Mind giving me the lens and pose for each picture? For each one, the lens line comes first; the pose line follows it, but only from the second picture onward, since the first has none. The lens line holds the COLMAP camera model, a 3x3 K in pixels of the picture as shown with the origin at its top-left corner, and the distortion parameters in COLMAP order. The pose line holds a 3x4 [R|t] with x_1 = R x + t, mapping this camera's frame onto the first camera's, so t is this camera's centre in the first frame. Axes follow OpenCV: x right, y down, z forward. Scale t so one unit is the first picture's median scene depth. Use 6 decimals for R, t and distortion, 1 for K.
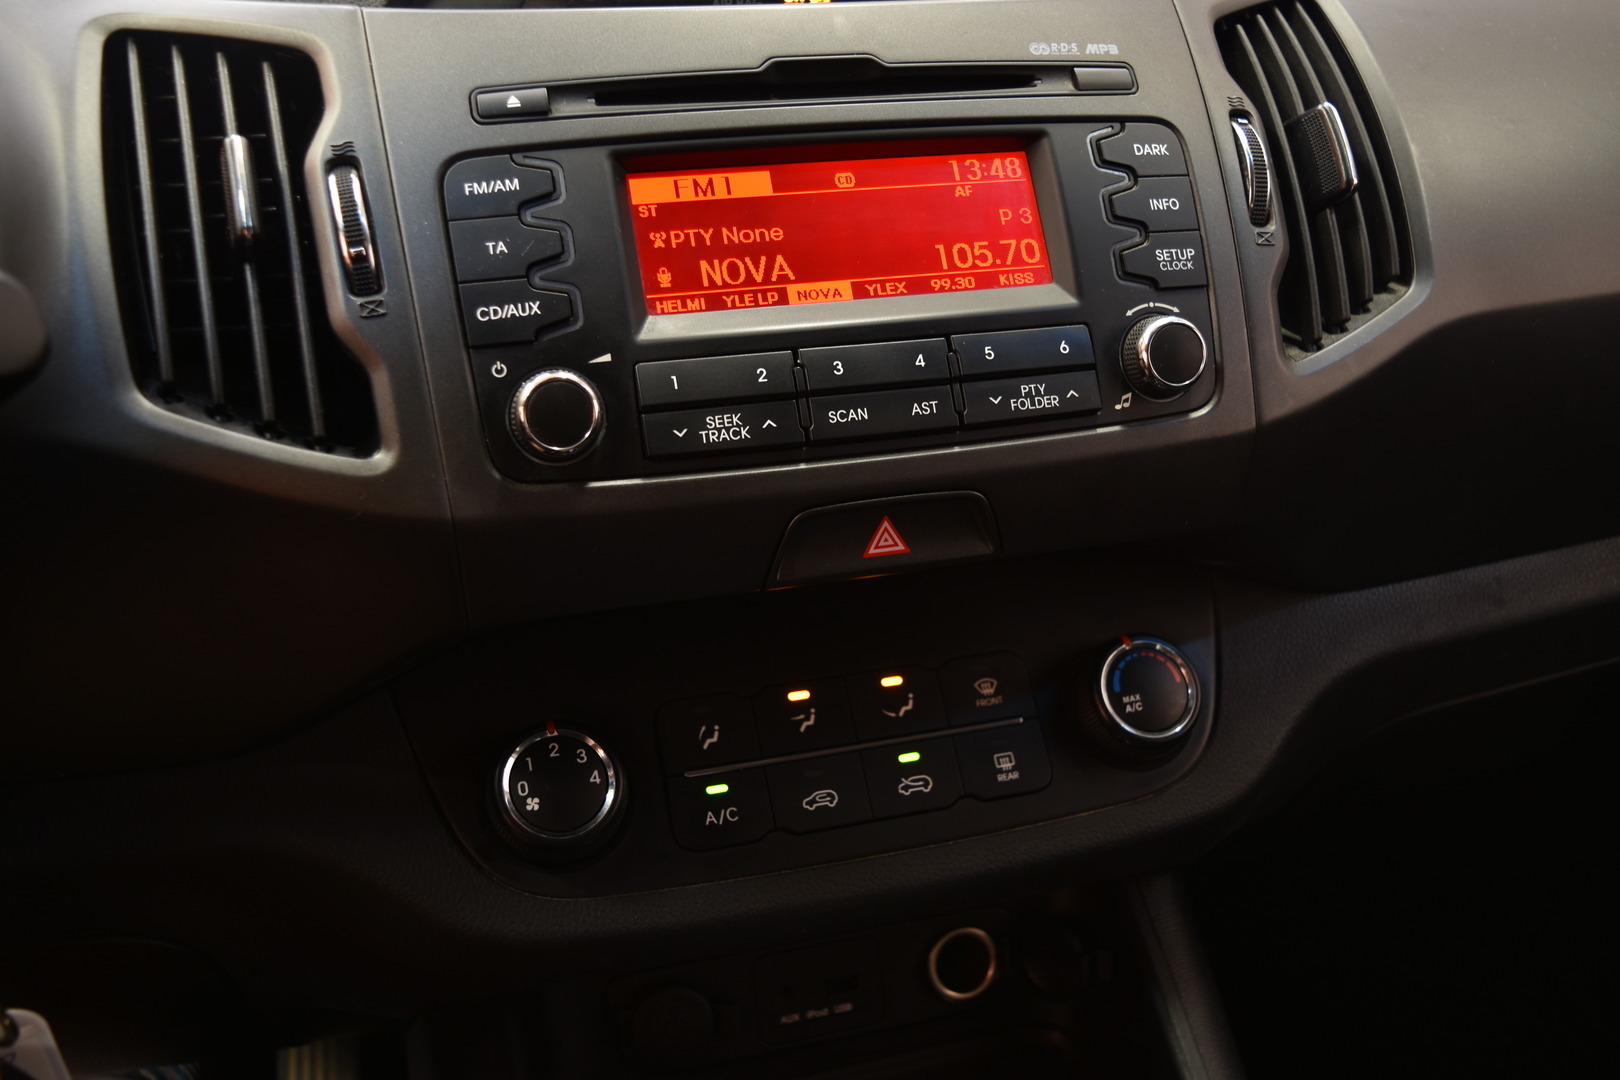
lens RADIAL K [[1432.5, 0, 812.1], [0, 1432.5, 544.8], [0, 0, 1]] dist [-0.094789, 0.016647]
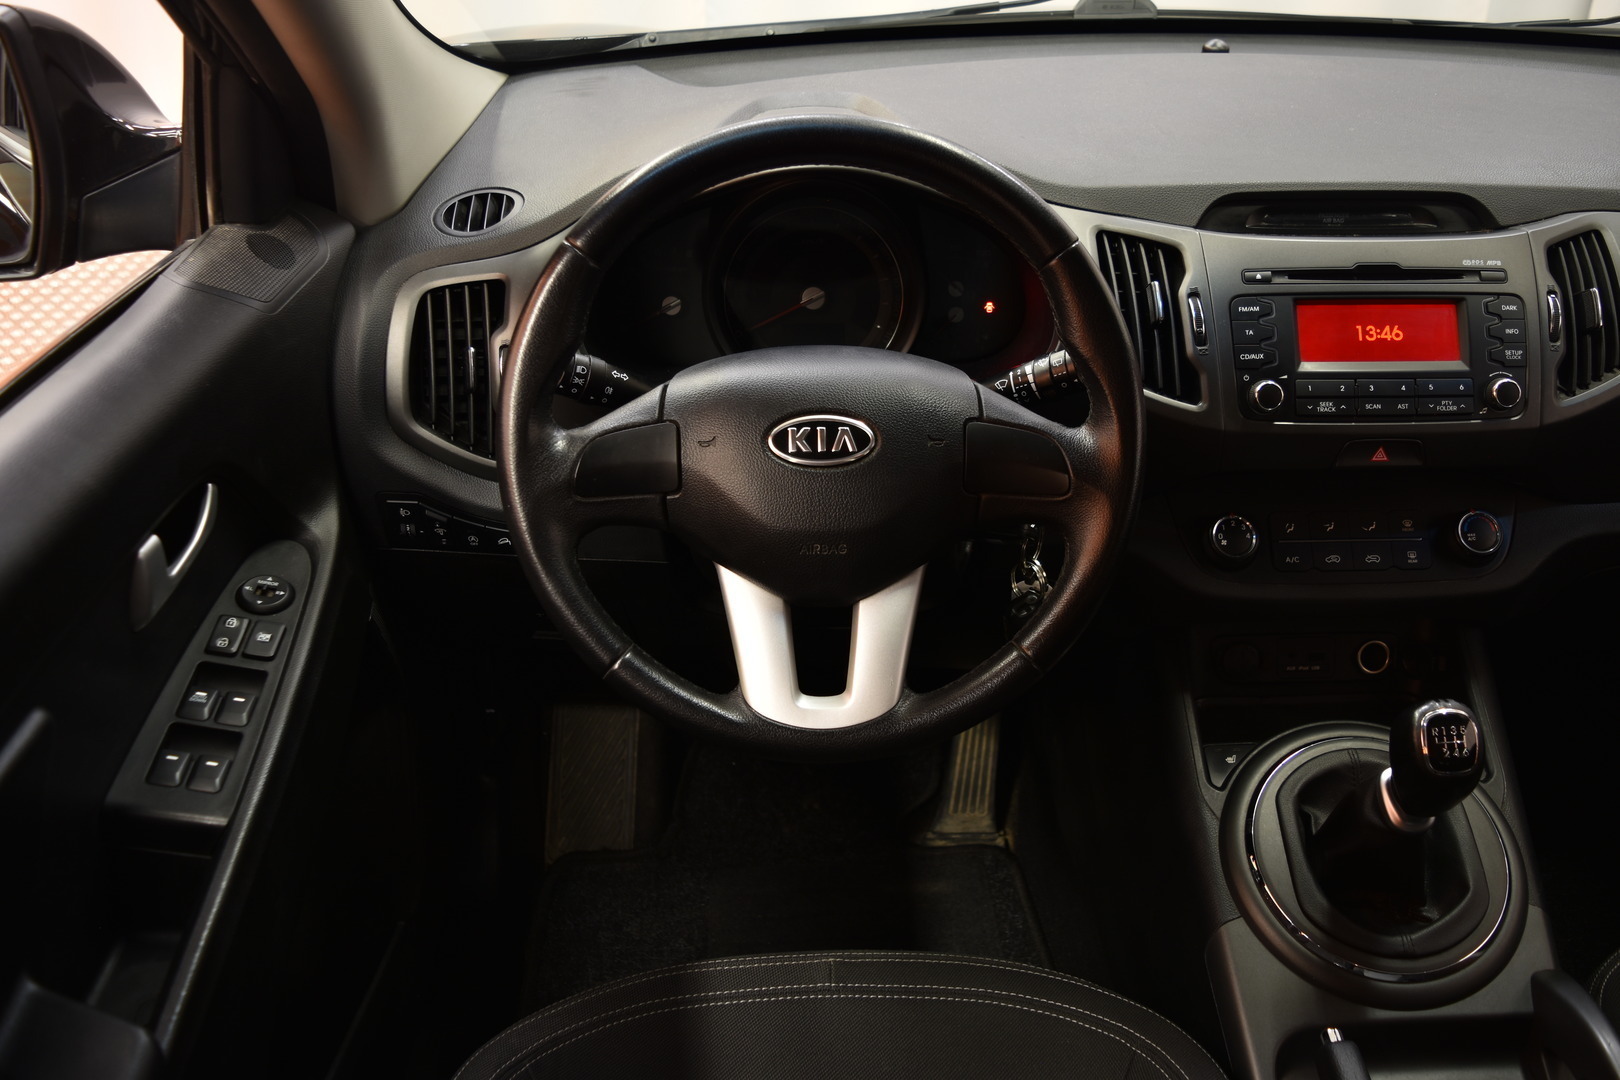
lens RADIAL K [[1399.5, 0, 812.6], [0, 1399.5, 539.5], [0, 0, 1]] dist [-0.080432, 0.005845]
pose [[0.965484, 0.118556, -0.231915, -0.336253], [-0.104164, 0.991849, 0.073390, 0.070442], [0.238725, -0.046700, 0.969964, -1.642468]]
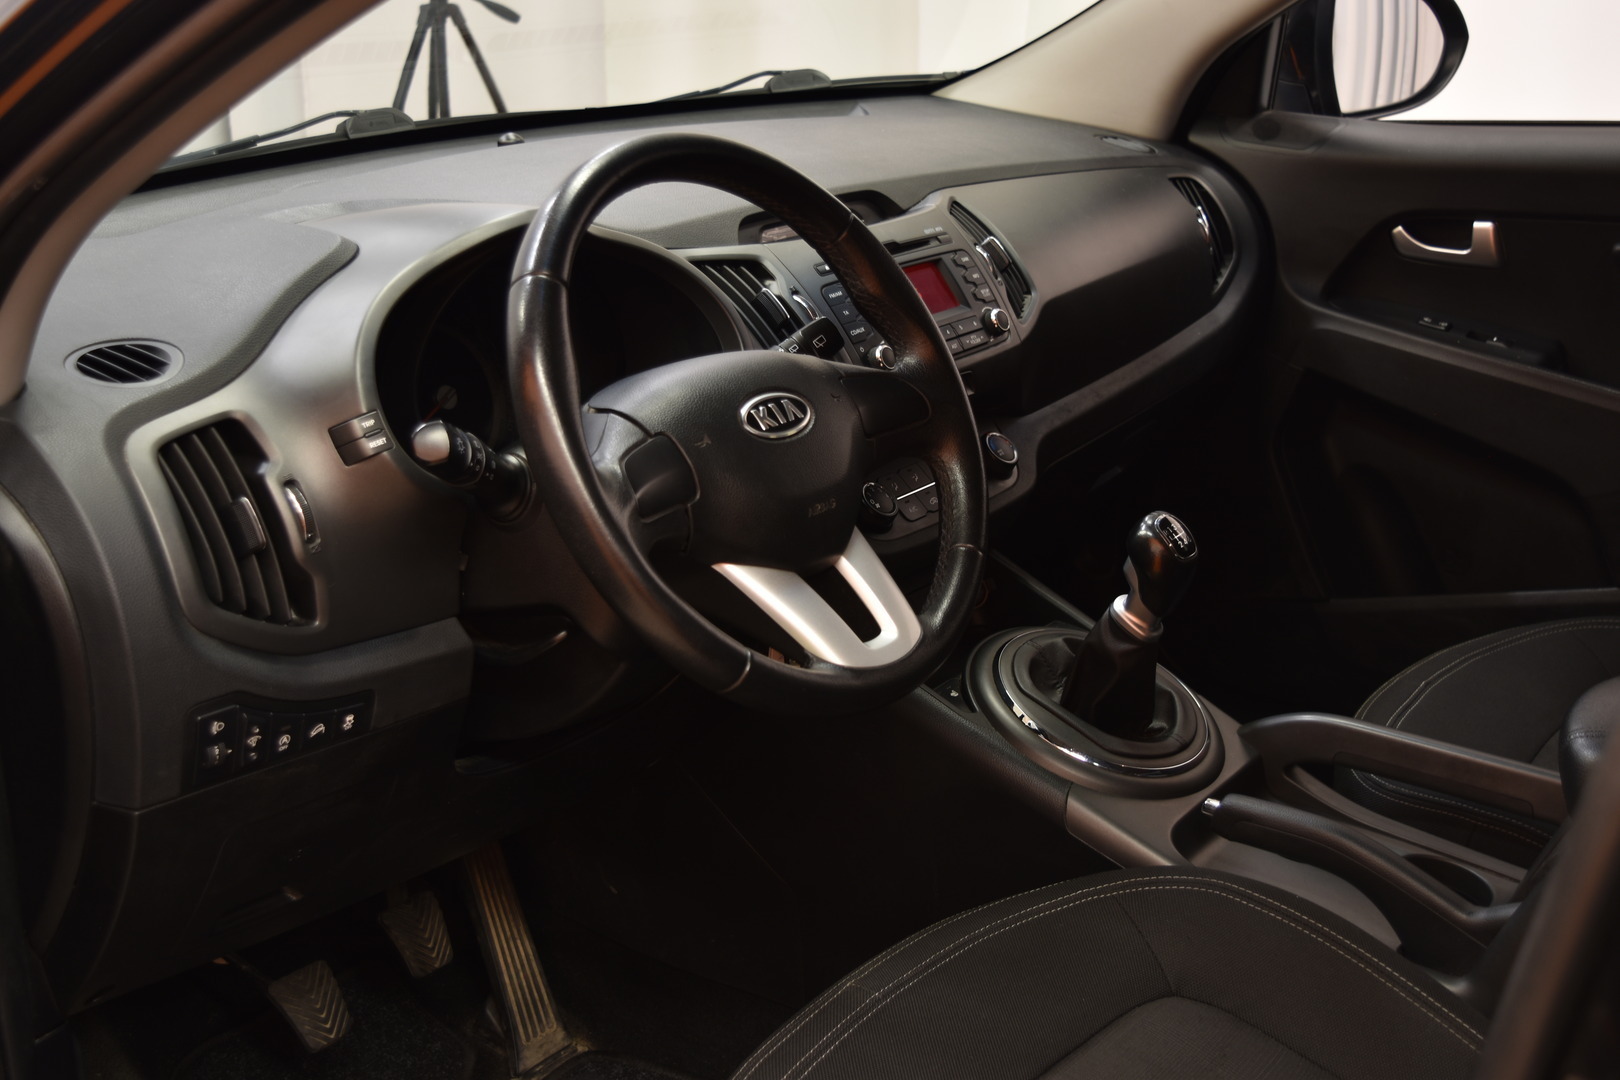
lens RADIAL K [[2019.0, 0, 810.5], [0, 2019.0, 536.0], [0, 0, 1]] dist [-0.111981, 0.000000]
pose [[0.789017, -0.202575, 0.580013, -2.658672], [0.302872, 0.949639, -0.080340, 0.526226], [-0.534528, 0.239059, 0.810636, -2.168302]]
